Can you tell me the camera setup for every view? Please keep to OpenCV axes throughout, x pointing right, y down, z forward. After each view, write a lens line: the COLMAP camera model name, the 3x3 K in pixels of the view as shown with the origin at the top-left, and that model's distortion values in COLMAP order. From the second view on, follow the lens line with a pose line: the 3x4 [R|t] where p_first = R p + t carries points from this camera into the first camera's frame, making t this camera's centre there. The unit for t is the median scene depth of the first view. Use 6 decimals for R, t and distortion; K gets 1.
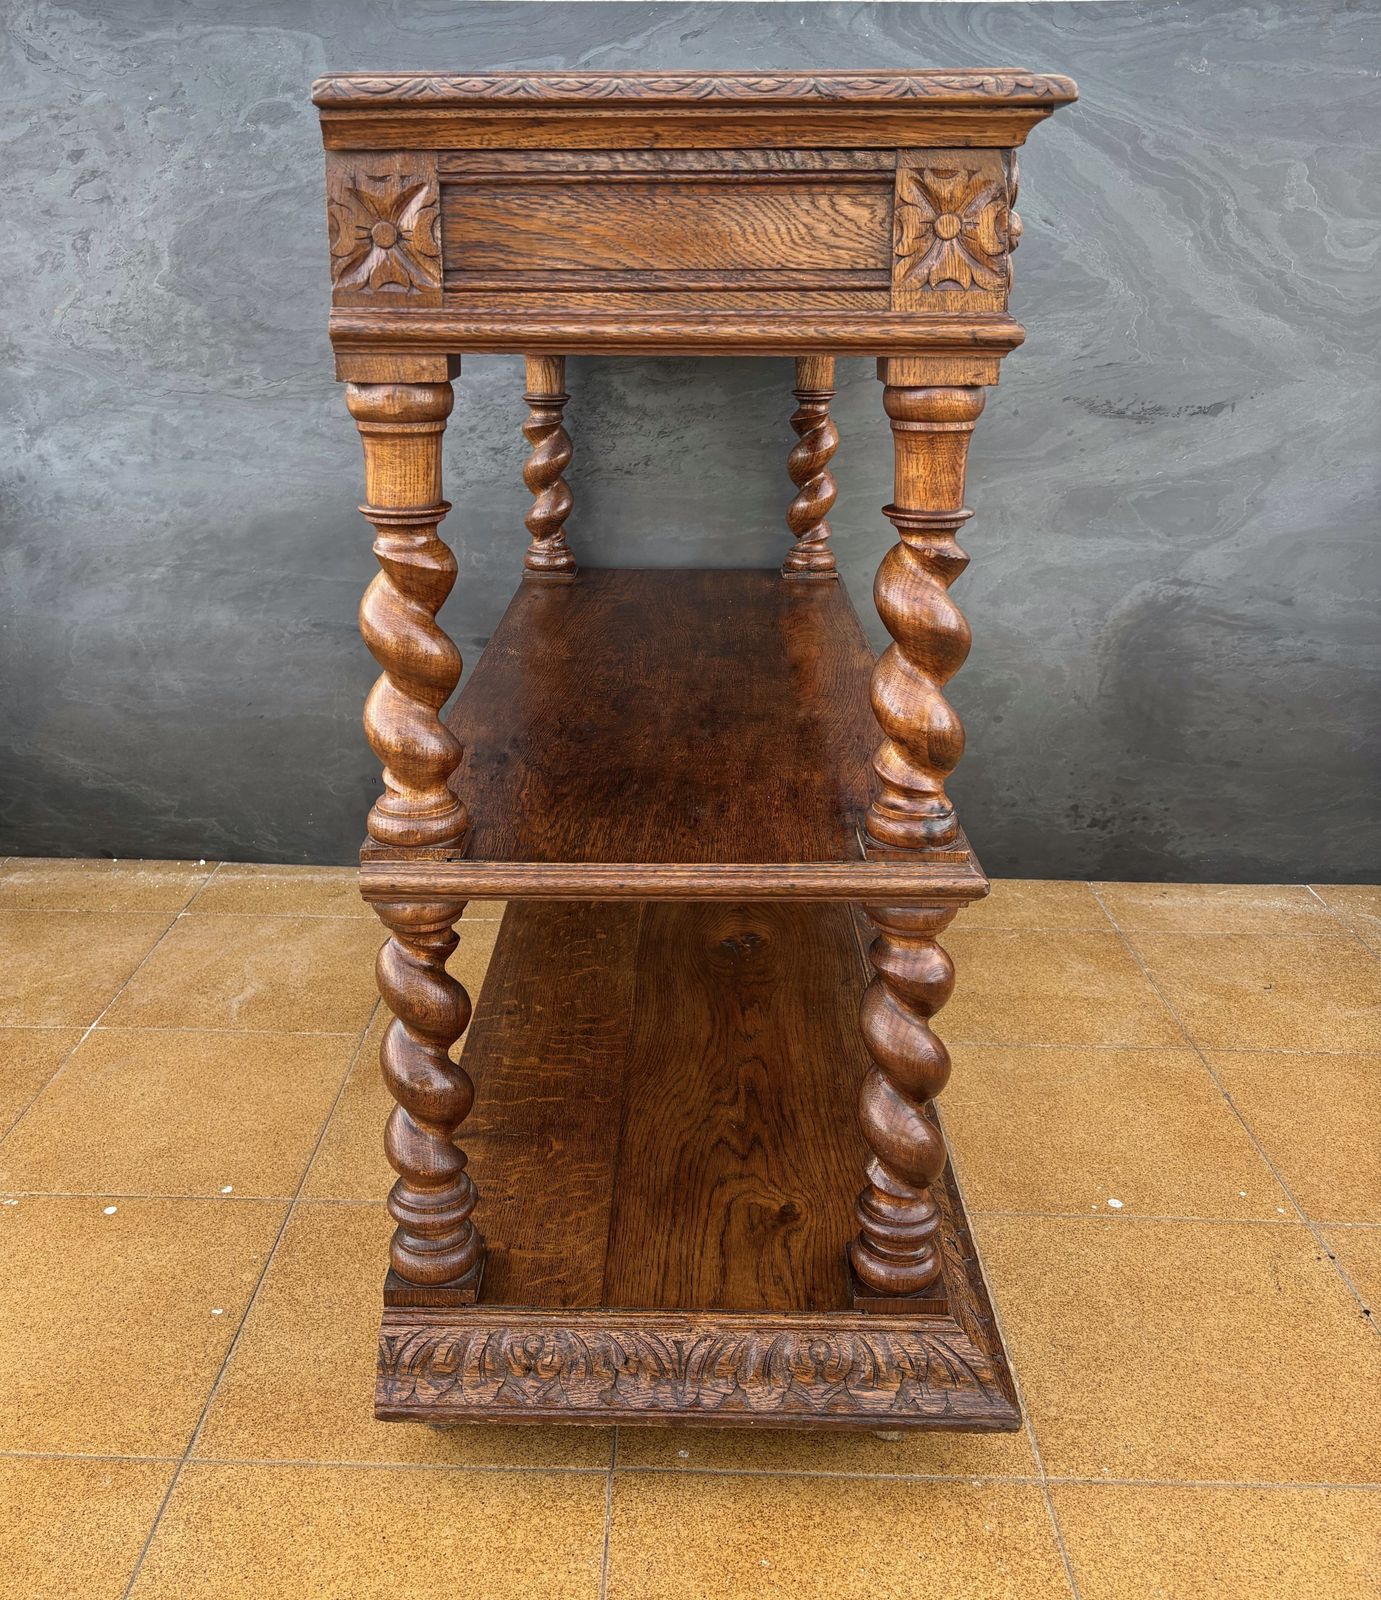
lens RADIAL K [[1672.0, 0, 534.6], [0, 1672.0, 799.4], [0, 0, 1]] dist [0.009338, 0.010726]
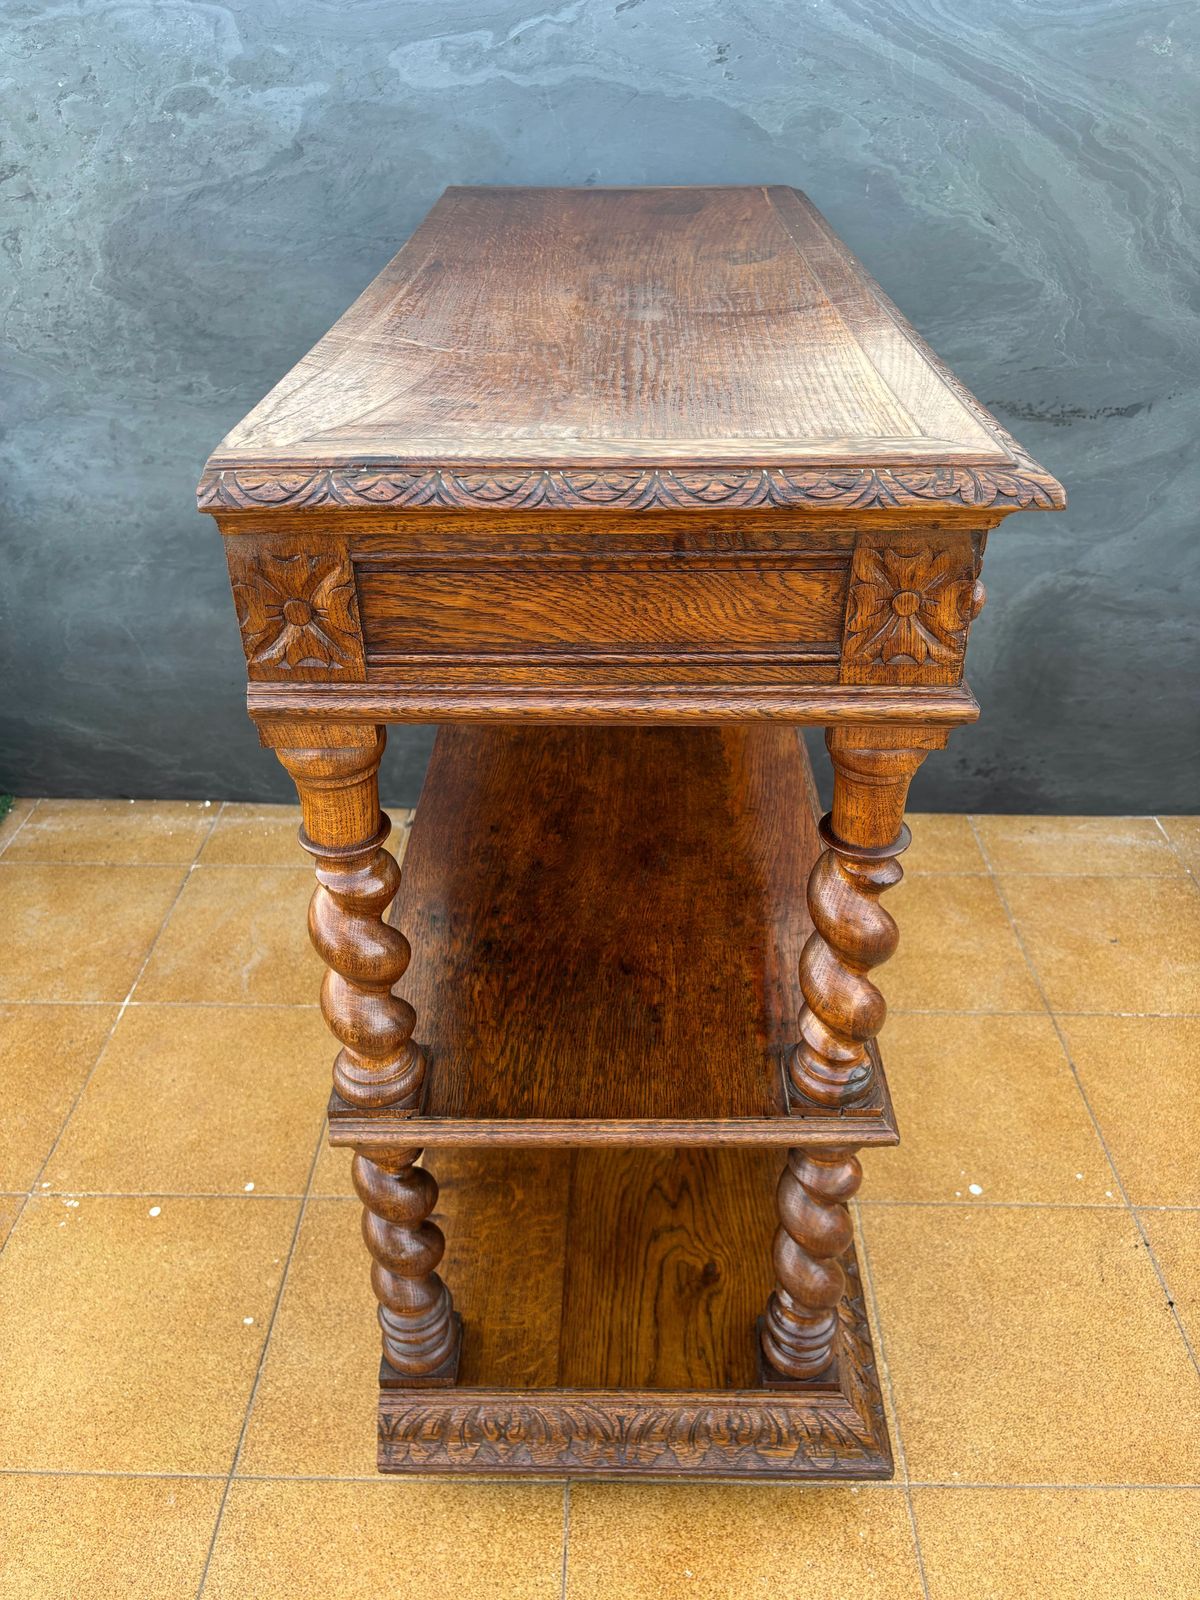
lens RADIAL K [[1274.6, 0, 532.6], [0, 1274.6, 785.3], [0, 0, 1]] dist [0.014977, -0.003668]
pose [[0.999344, -0.033923, 0.012641, 0.022009], [0.027612, 0.940068, 0.339866, -0.382732], [-0.023413, -0.339294, 0.940389, 0.239592]]
